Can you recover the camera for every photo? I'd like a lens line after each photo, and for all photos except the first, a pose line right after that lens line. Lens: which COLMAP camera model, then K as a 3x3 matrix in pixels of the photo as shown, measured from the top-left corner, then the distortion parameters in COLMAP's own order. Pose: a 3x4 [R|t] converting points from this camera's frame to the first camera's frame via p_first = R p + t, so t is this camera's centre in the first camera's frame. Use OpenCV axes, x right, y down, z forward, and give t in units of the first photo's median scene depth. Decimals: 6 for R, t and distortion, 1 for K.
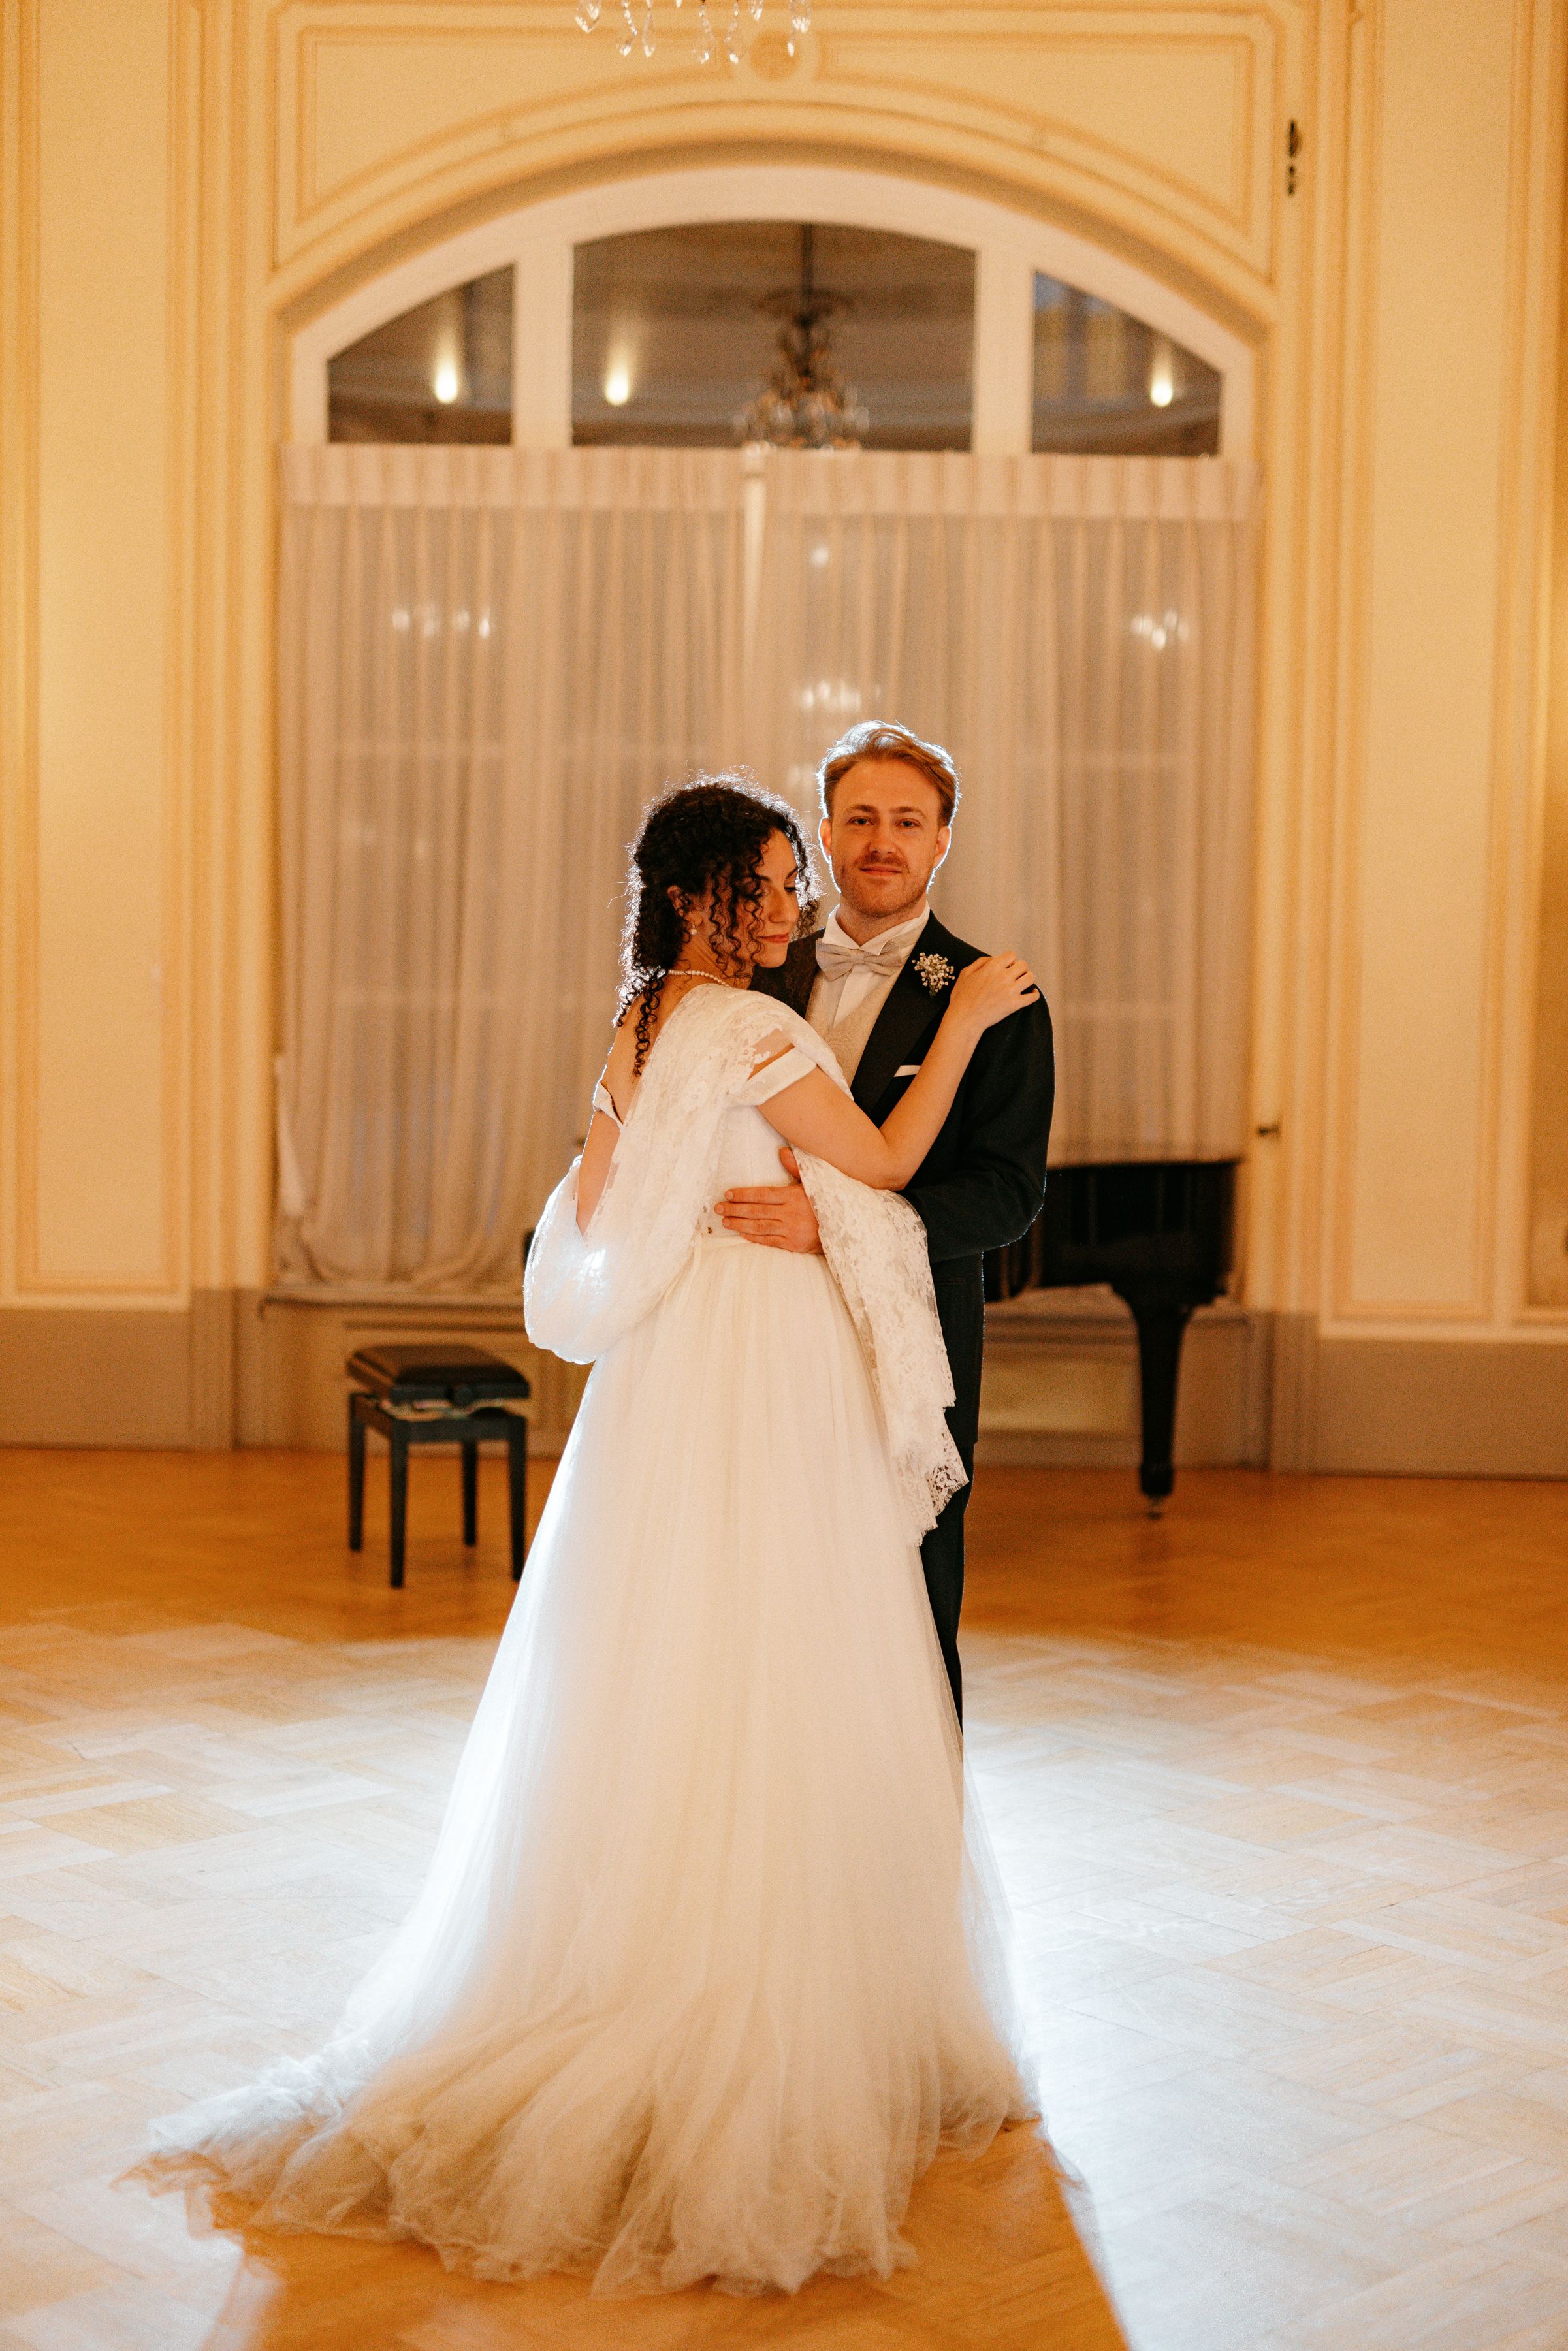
lens RADIAL K [[5445.4, 0, 784.0], [0, 5445.4, 1175.5], [0, 0, 1]] dist [0.165413, -0.025161]
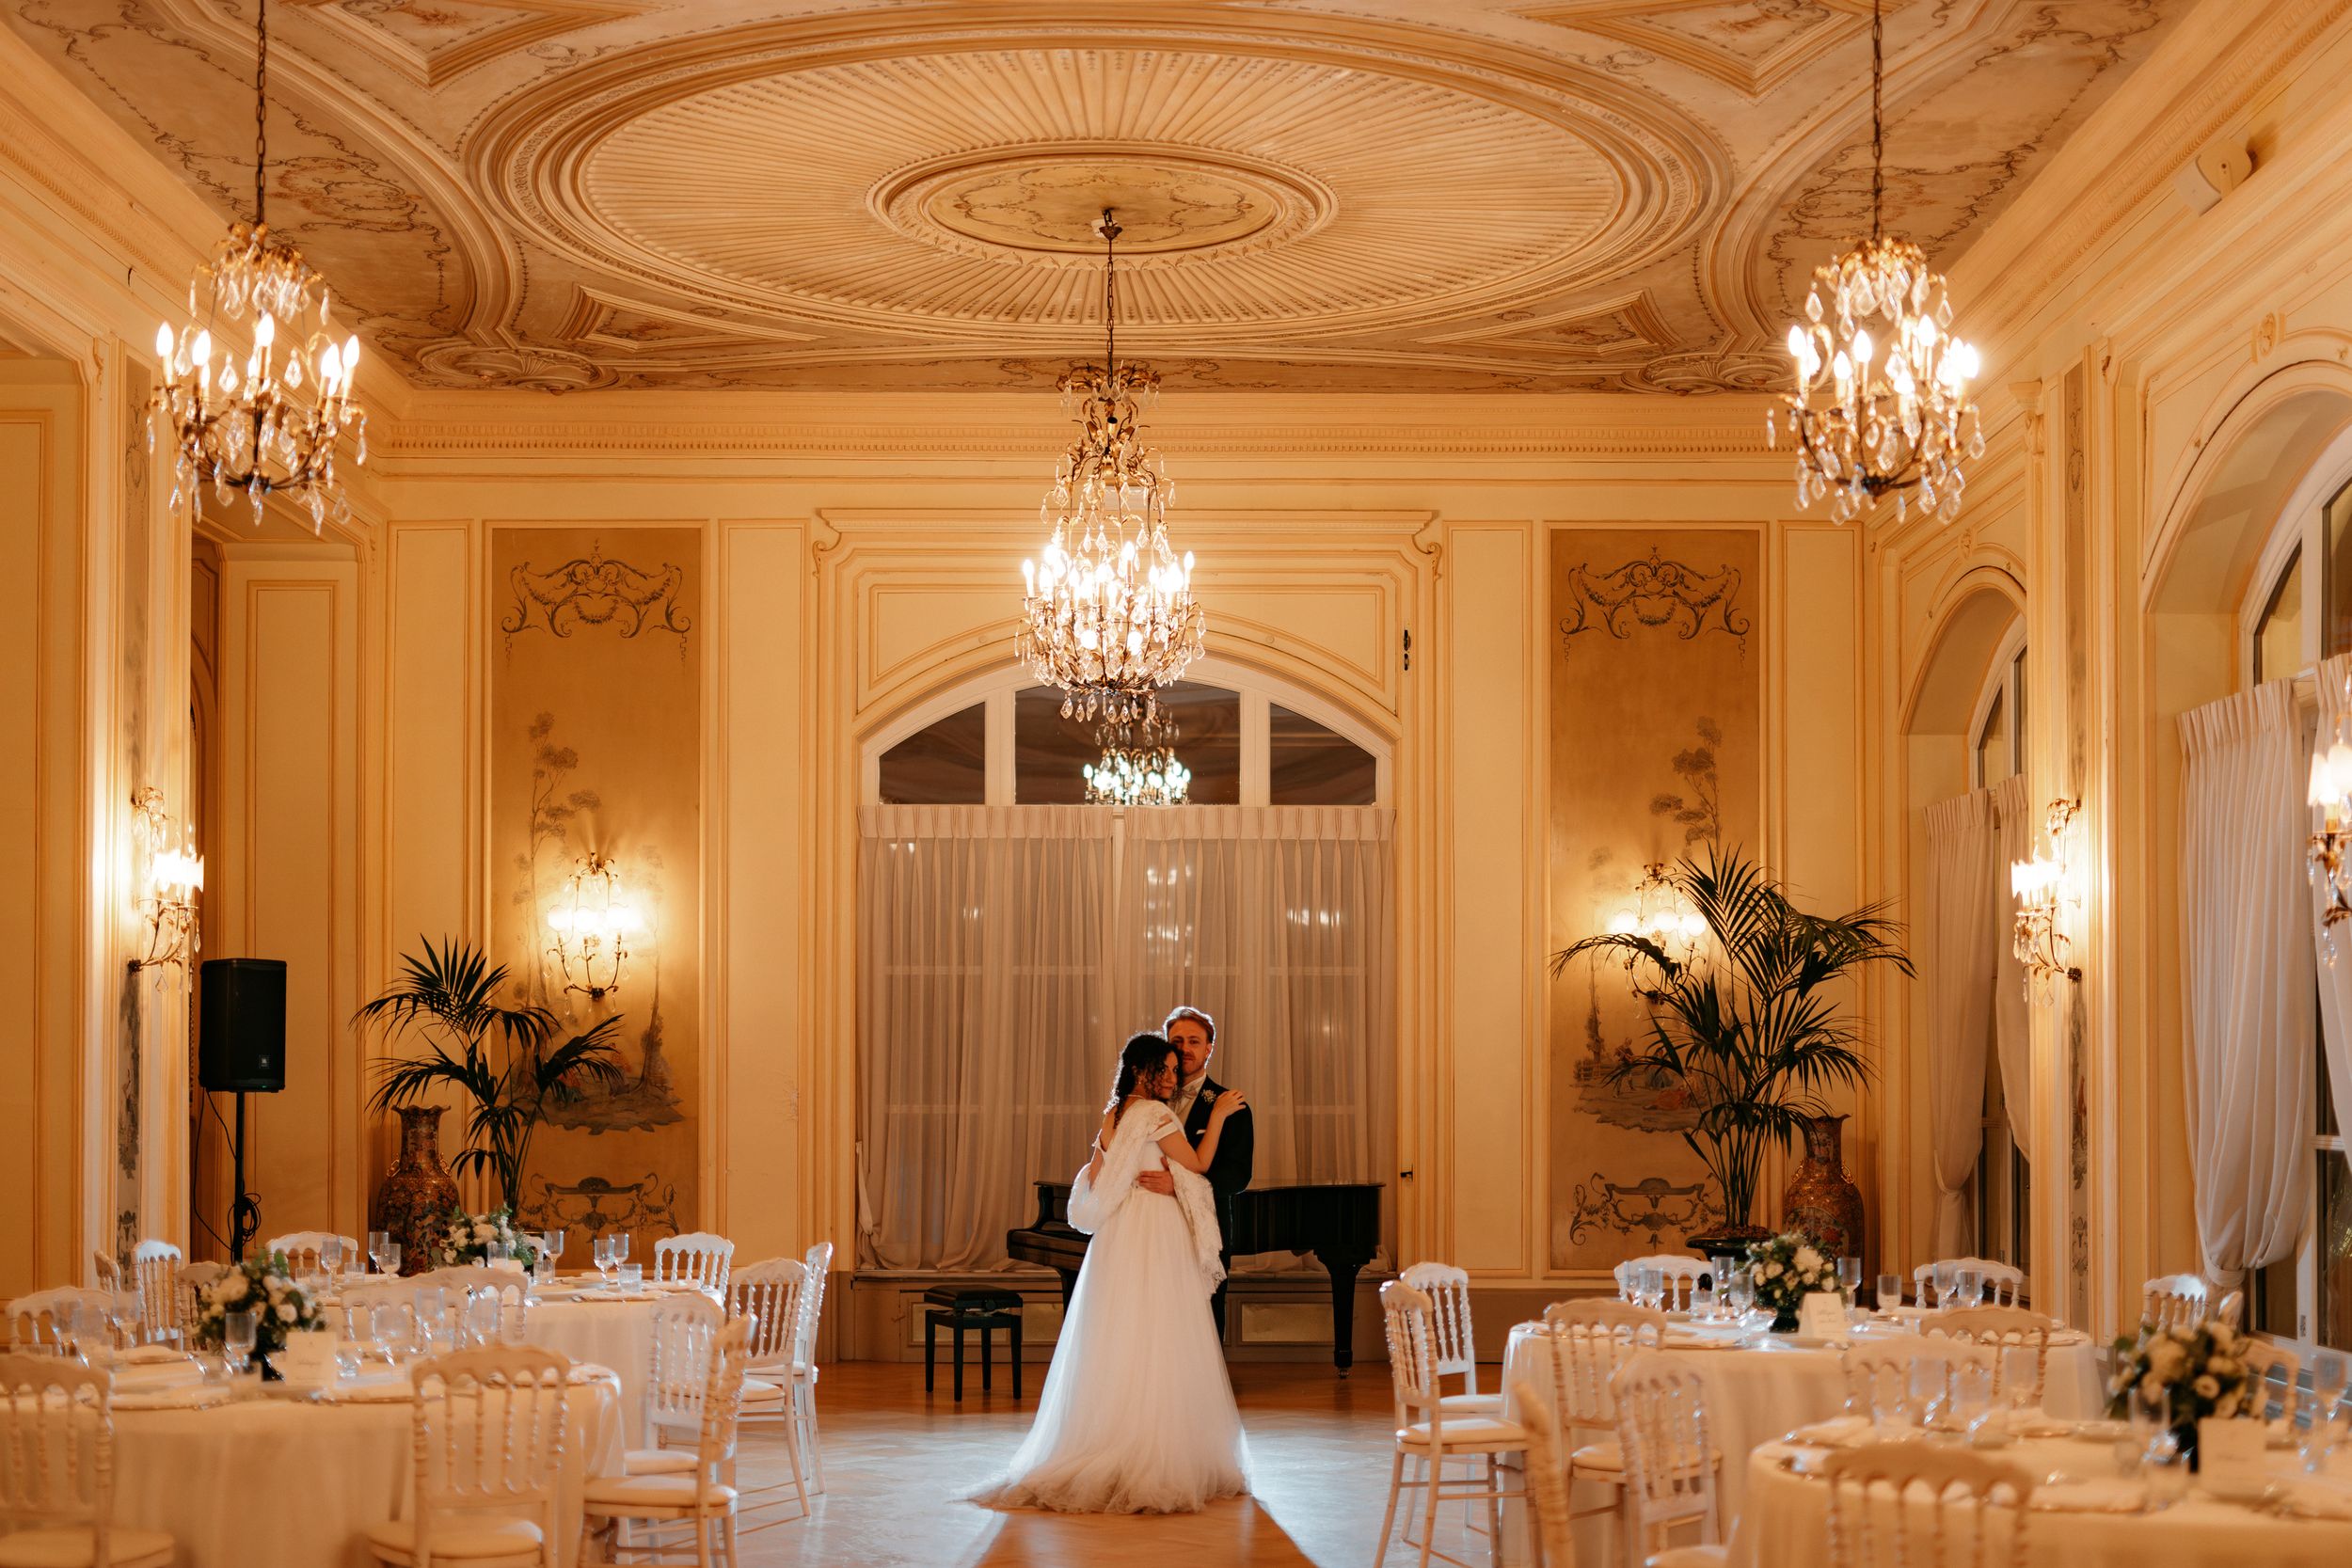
lens RADIAL K [[5447.1, 0, 1176.0], [0, 5447.1, 784.0], [0, 0, 1]] dist [0.165413, -0.025161]
pose [[0.999790, -0.014964, 0.013984, -0.011763], [0.016171, 0.995756, -0.090596, 0.025511], [-0.012569, 0.090803, 0.995790, -0.822428]]
